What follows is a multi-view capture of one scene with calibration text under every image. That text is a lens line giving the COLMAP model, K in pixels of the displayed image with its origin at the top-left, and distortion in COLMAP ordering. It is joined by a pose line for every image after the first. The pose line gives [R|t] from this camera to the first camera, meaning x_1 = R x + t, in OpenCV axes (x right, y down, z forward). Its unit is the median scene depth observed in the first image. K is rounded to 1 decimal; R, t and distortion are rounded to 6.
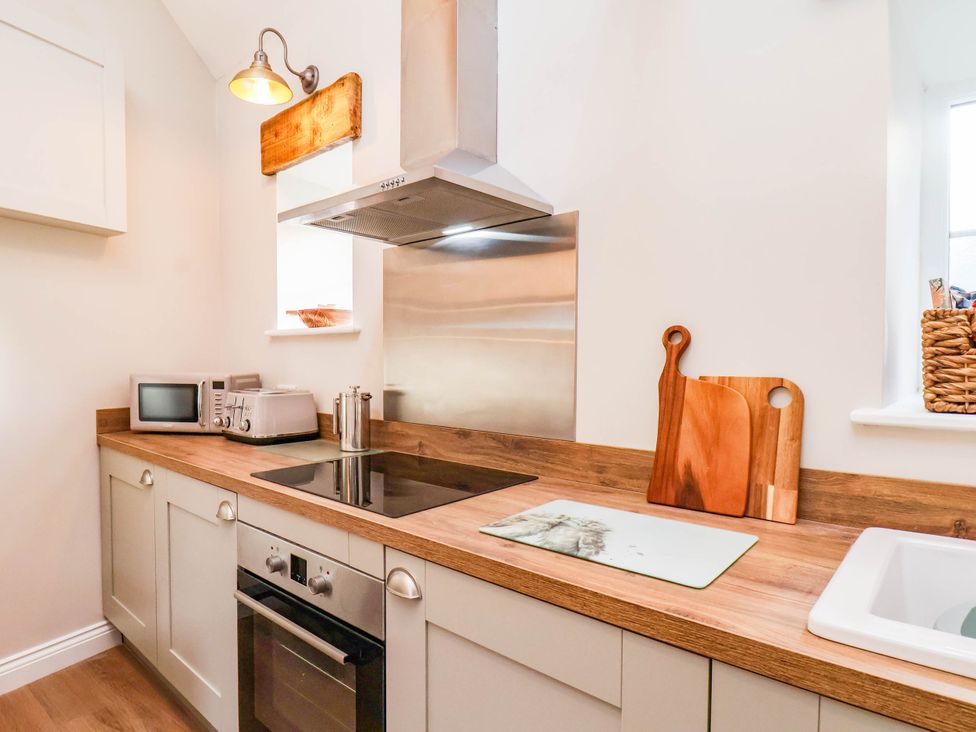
lens RADIAL K [[539.5, 0, 455.4], [0, 539.5, 377.1], [0, 0, 1]] dist [0.007251, -0.018427]
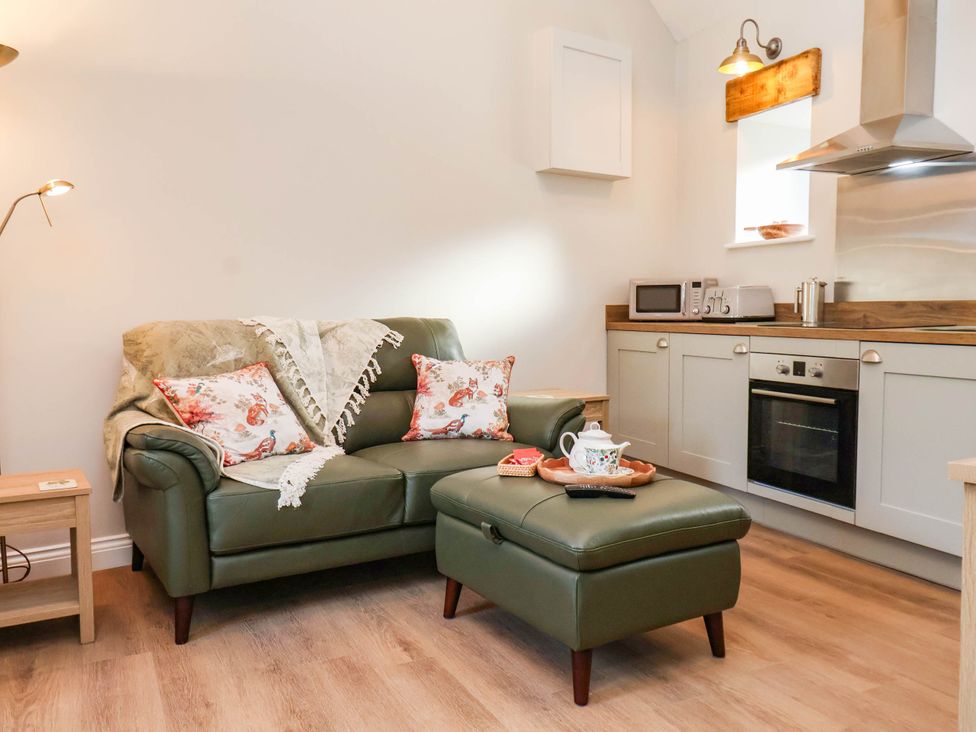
lens RADIAL K [[828.9, 0, 486.0], [0, 828.9, 375.9], [0, 0, 1]] dist [0.033186, 0.000952]
pose [[0.916306, 0.019742, -0.399991, -0.085625], [-0.000196, 0.998806, 0.048849, 0.154270], [0.400478, -0.044682, 0.915216, -1.250247]]
